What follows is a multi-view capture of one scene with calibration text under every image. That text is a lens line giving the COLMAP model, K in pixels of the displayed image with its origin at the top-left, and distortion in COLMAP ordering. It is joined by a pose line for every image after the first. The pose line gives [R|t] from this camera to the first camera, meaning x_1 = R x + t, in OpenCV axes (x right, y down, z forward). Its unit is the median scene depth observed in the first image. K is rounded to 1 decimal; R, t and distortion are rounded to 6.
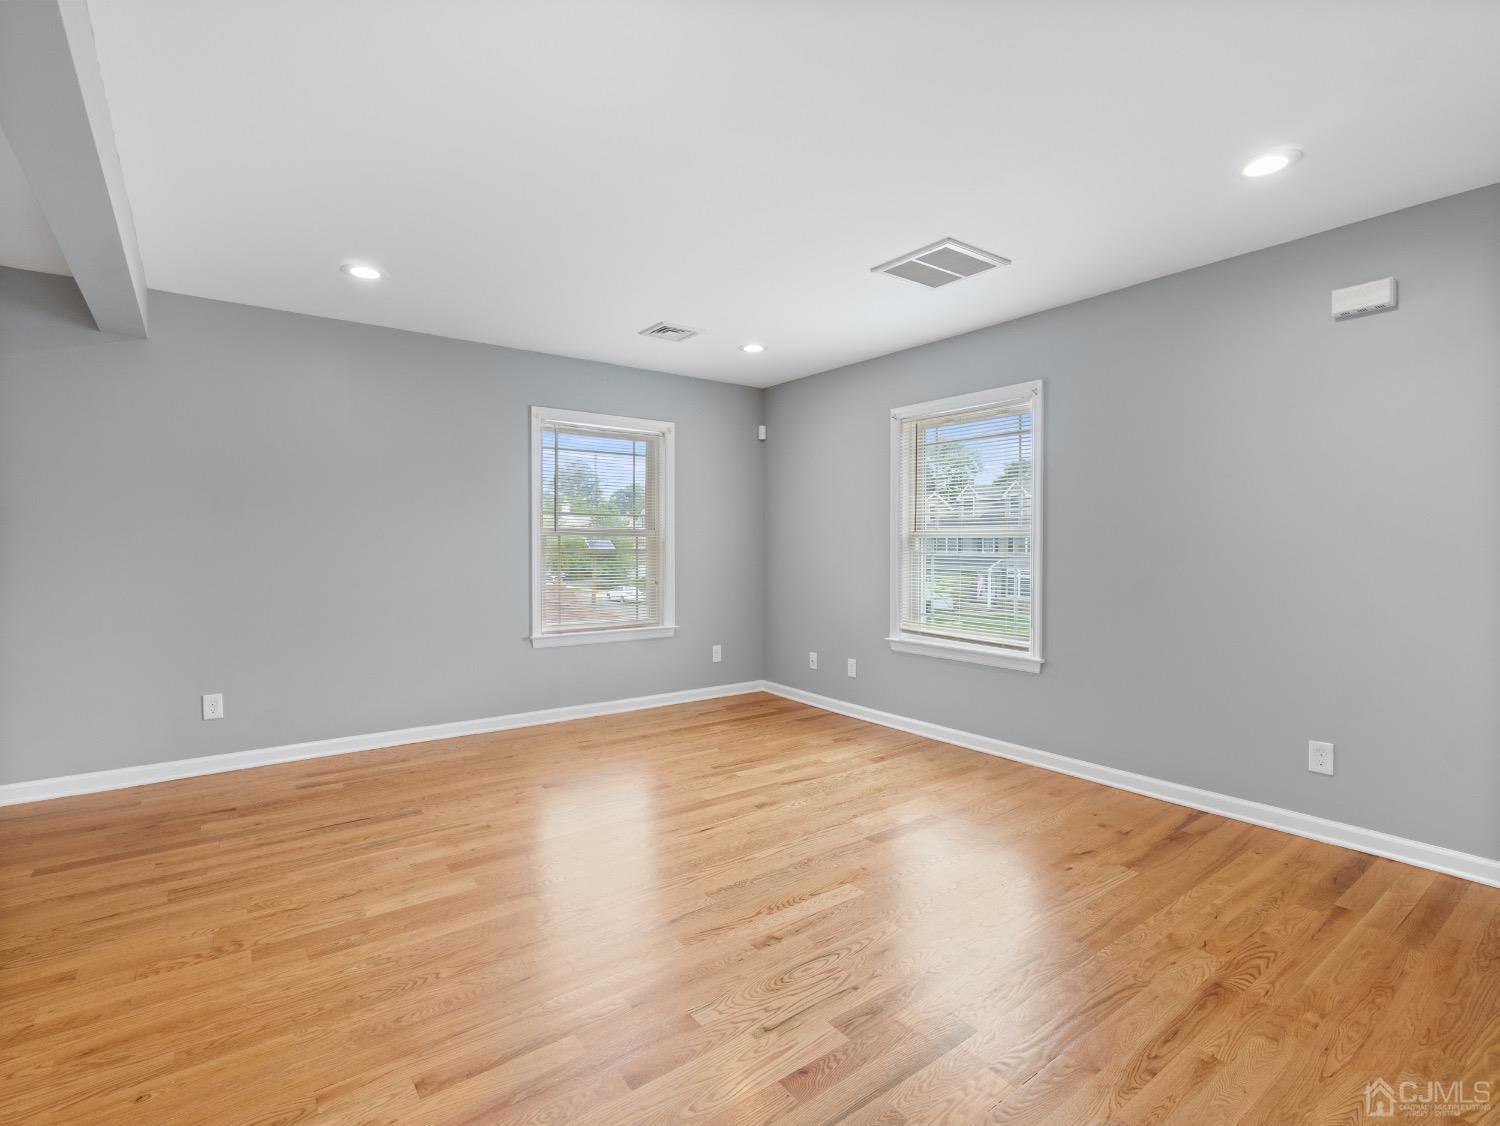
lens RADIAL K [[732.5, 0, 737.8], [0, 732.5, 544.5], [0, 0, 1]] dist [-0.004910, 0.001335]
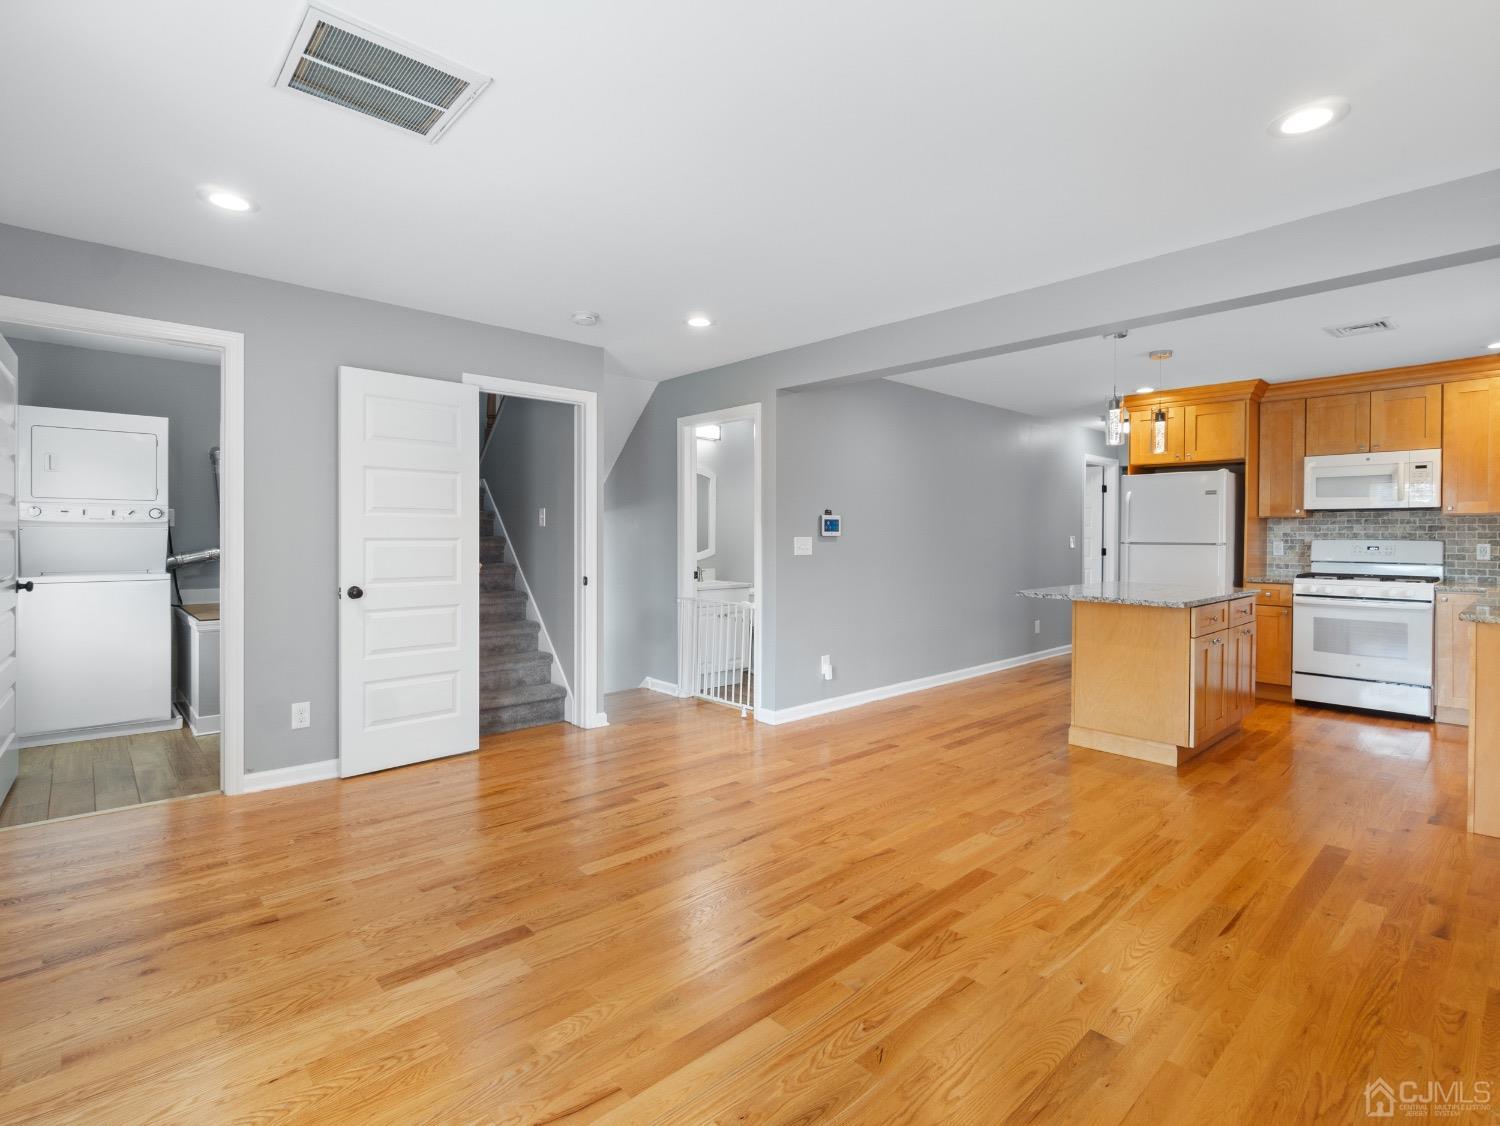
lens RADIAL K [[732.5, 0, 745.3], [0, 732.5, 540.2], [0, 0, 1]] dist [-0.004910, 0.001335]
pose [[-0.993977, -0.006387, -0.109399, 0.039481], [-0.007441, 0.999930, 0.009229, -0.012658], [0.109332, 0.009987, -0.993955, 1.644731]]
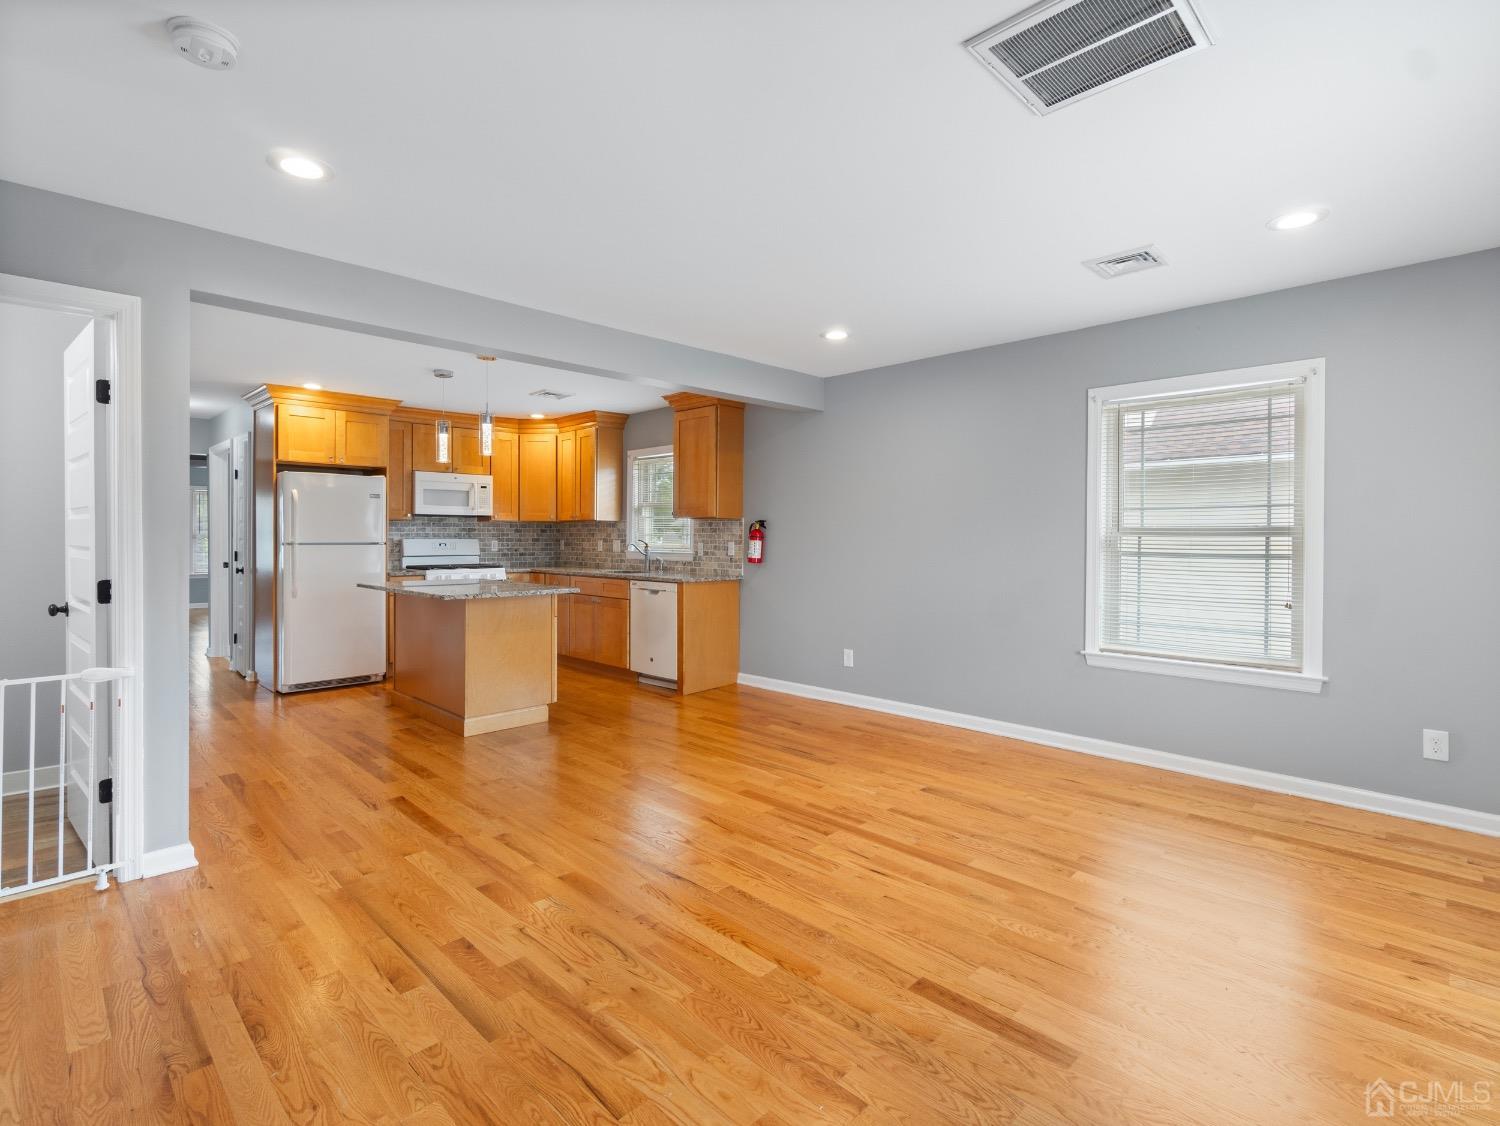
lens RADIAL K [[732.5, 0, 739.7], [0, 732.5, 539.2], [0, 0, 1]] dist [-0.004910, 0.001335]
pose [[0.149217, 0.002125, -0.988802, 0.773572], [-0.003906, 0.999991, 0.001560, -0.013595], [0.988797, 0.003629, 0.149224, 0.672148]]
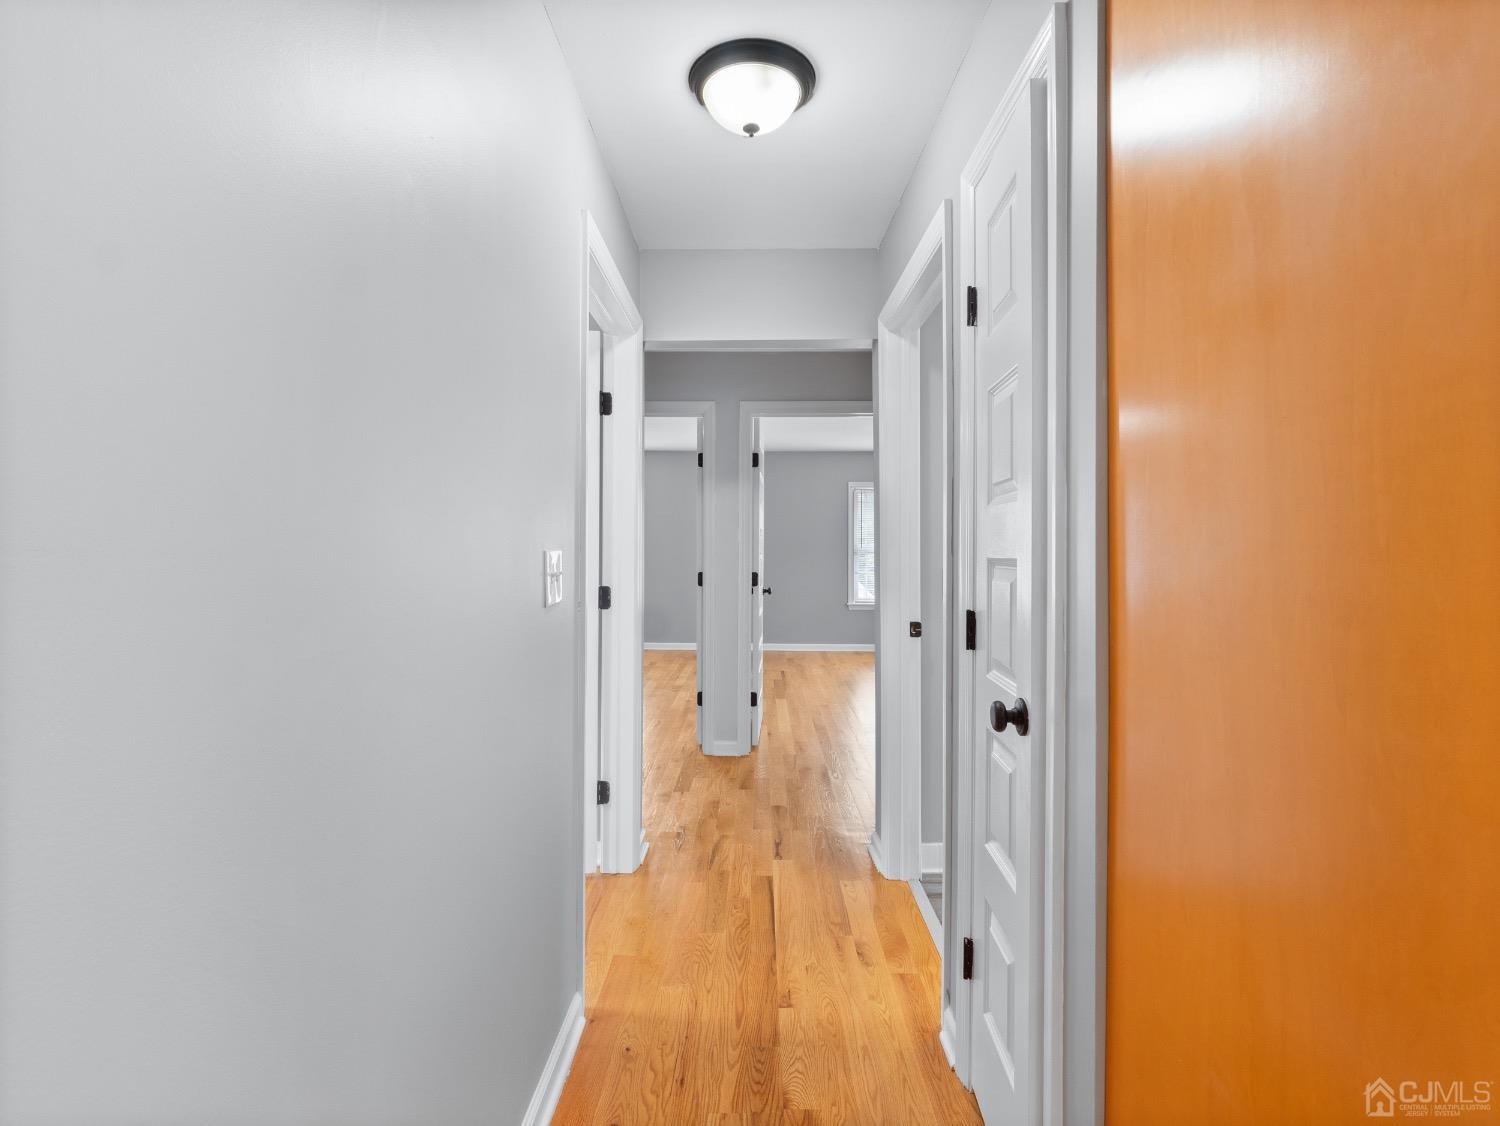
lens RADIAL K [[732.5, 0, 745.3], [0, 732.5, 554.6], [0, 0, 1]] dist [-0.004910, 0.001335]
pose [[-0.602605, 0.000944, -0.798039, -0.986980], [-0.004513, 0.999979, 0.004591, -0.011191], [0.798027, 0.006368, -0.602588, -0.251074]]
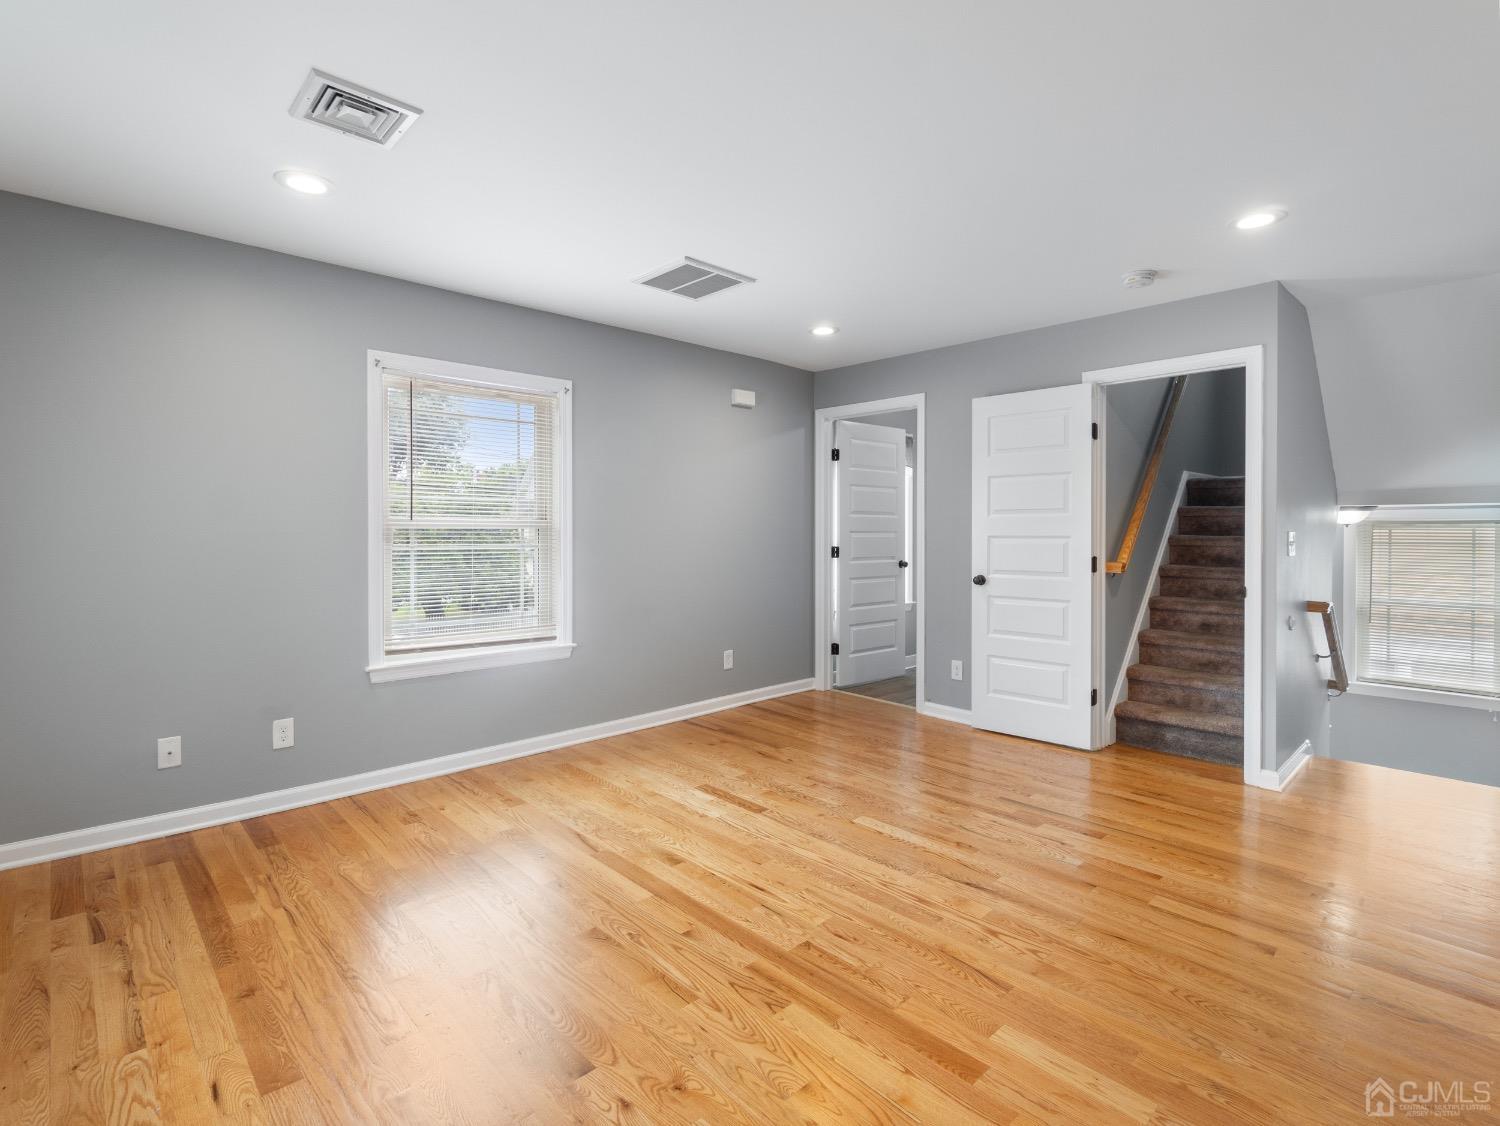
lens RADIAL K [[732.5, 0, 748.1], [0, 732.5, 540.1], [0, 0, 1]] dist [-0.004910, 0.001335]
pose [[-0.133443, -0.012507, 0.990978, -0.817331], [-0.000369, 0.999921, 0.012570, -0.010257], [-0.991056, 0.001312, -0.133437, 1.073752]]
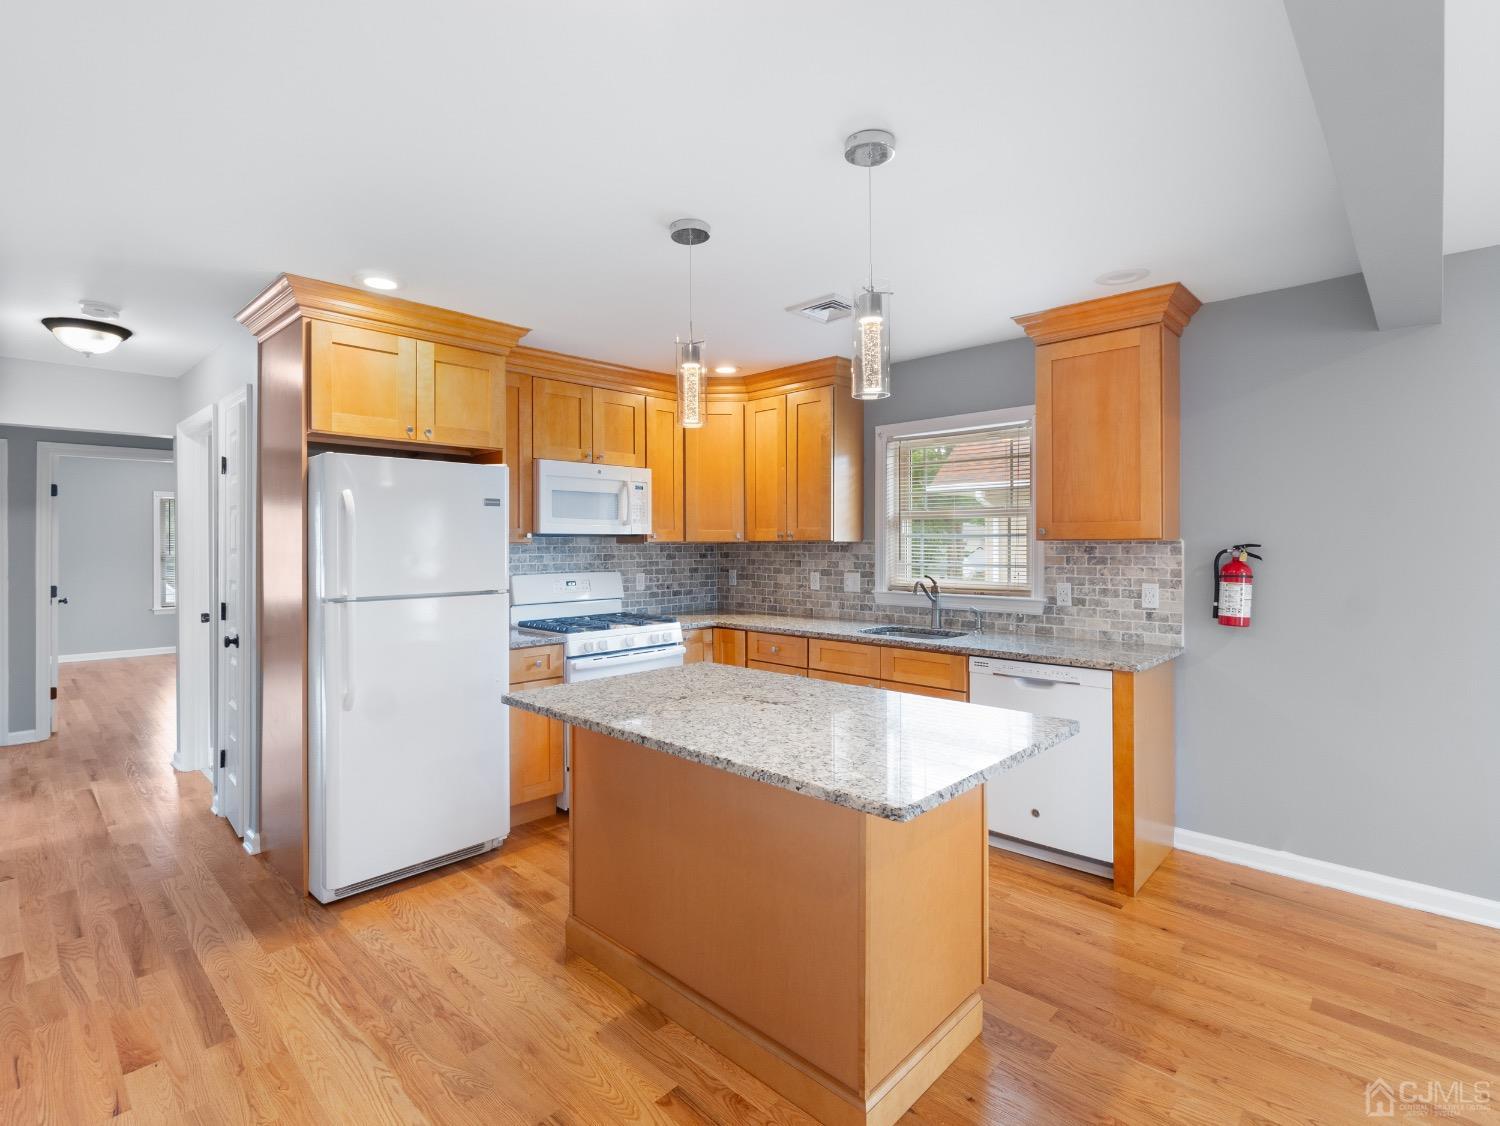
lens RADIAL K [[732.5, 0, 741.6], [0, 732.5, 539.7], [0, 0, 1]] dist [-0.004910, 0.001335]
pose [[0.169050, -0.007627, -0.985578, -0.208713], [0.002618, 0.999970, -0.007289, -0.059903], [0.985604, -0.001348, 0.169065, 0.181909]]
